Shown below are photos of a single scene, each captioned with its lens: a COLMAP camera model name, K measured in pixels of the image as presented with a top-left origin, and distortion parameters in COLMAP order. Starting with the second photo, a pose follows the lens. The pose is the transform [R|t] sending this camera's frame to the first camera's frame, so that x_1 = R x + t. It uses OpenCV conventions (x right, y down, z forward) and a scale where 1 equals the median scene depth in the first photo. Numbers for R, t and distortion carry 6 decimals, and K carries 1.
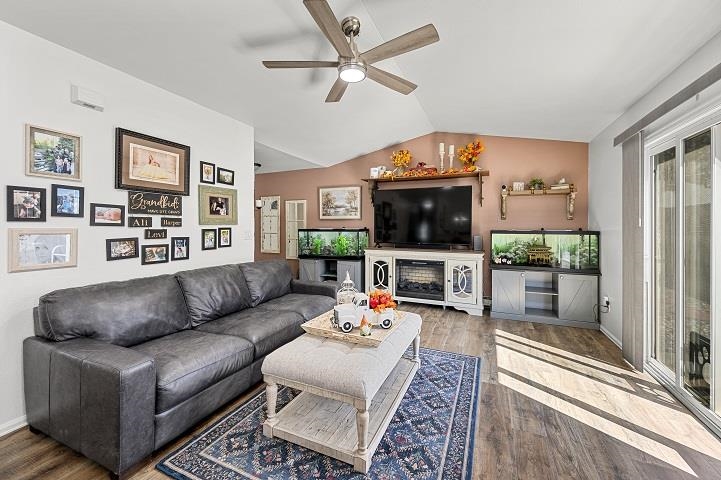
lens RADIAL K [[290.2, 0, 361.5], [0, 290.2, 225.8], [0, 0, 1]] dist [-0.001188, -0.000052]
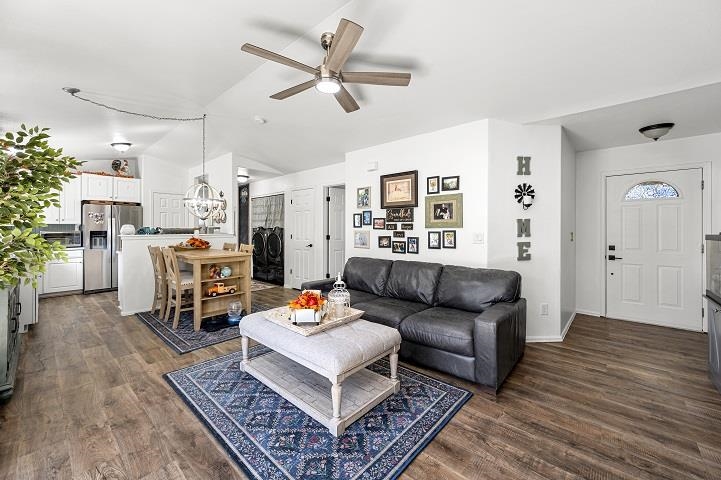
lens RADIAL K [[290.2, 0, 361.8], [0, 290.2, 228.6], [0, 0, 1]] dist [-0.001188, -0.000052]
pose [[-0.308532, -0.006633, -0.951191, 0.722654], [0.001833, 0.999970, -0.007568, 0.007675], [0.951212, -0.004078, -0.308511, 1.106949]]
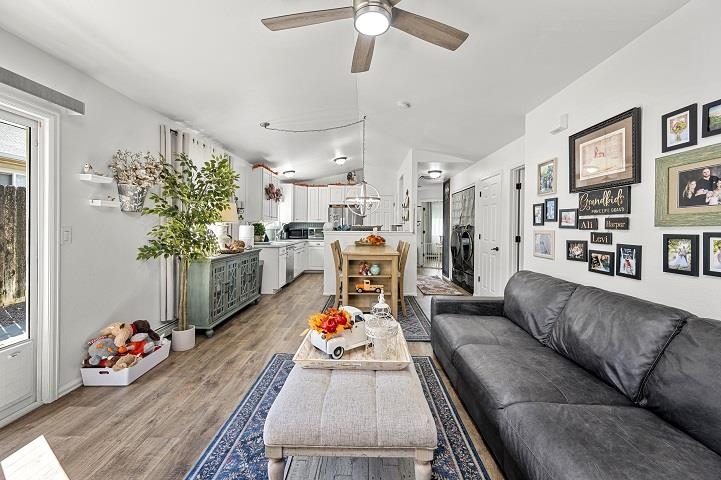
lens RADIAL K [[290.2, 0, 359.6], [0, 290.2, 227.0], [0, 0, 1]] dist [-0.001188, -0.000052]
pose [[-0.921964, -0.013117, -0.387052, 0.218239], [-0.012478, 0.999913, -0.004164, 0.007131], [0.387073, 0.000991, -0.922048, 1.284381]]
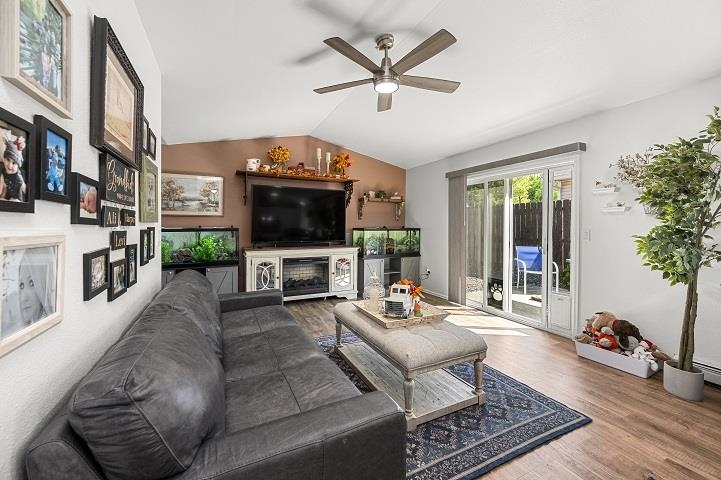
lens RADIAL K [[290.2, 0, 361.7], [0, 290.2, 225.4], [0, 0, 1]] dist [-0.001188, -0.000052]
pose [[0.643020, -0.000644, 0.765849, -0.709155], [-0.003002, 0.999990, 0.003362, -0.001182], [-0.765844, -0.004461, 0.643011, 0.277186]]
